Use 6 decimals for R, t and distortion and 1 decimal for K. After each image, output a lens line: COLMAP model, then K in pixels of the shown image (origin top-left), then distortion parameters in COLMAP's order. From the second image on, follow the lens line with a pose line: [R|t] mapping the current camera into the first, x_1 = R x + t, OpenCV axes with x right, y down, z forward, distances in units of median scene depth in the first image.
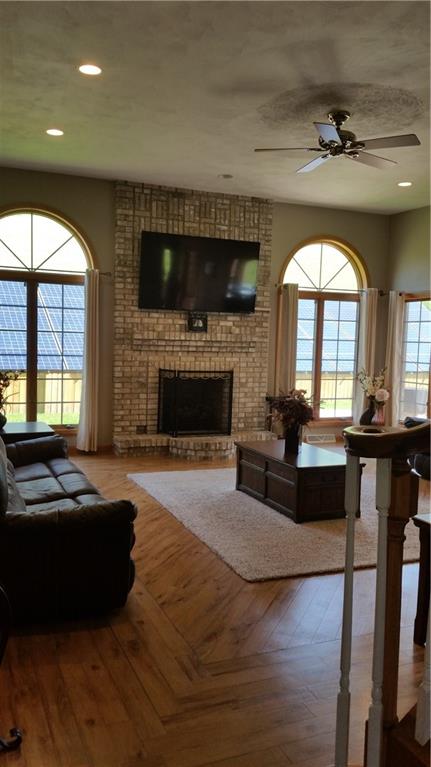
lens RADIAL K [[622.1, 0, 215.5], [0, 622.1, 383.5], [0, 0, 1]] dist [0.008472, 0.001573]
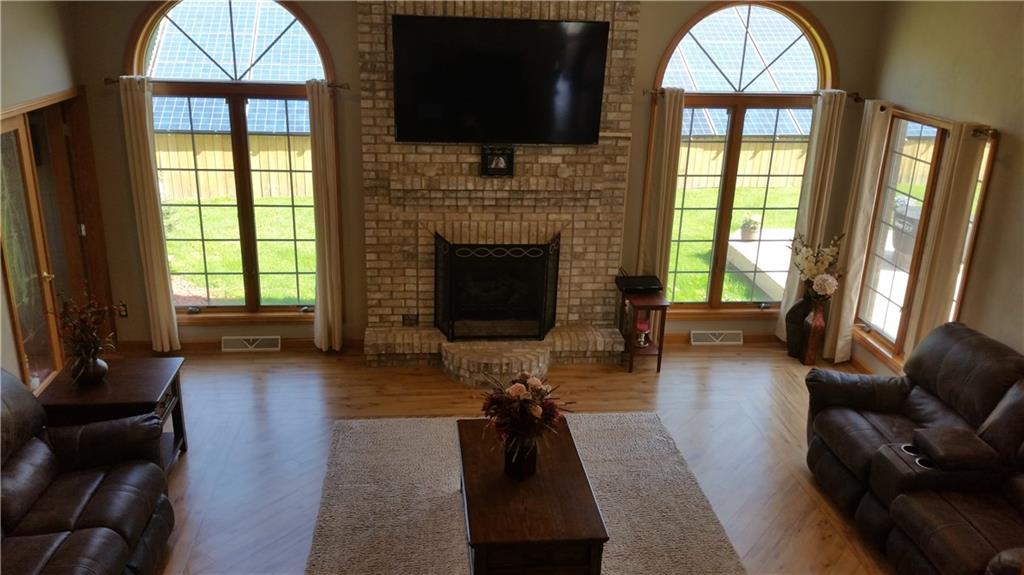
lens RADIAL K [[830.5, 0, 510.8], [0, 830.5, 306.9], [0, 0, 1]] dist [0.008472, 0.001573]
pose [[0.954811, 0.108003, -0.276897, 0.227925], [-0.026692, 0.959036, 0.282025, -0.192275], [0.296014, -0.261890, 0.918580, 0.213272]]
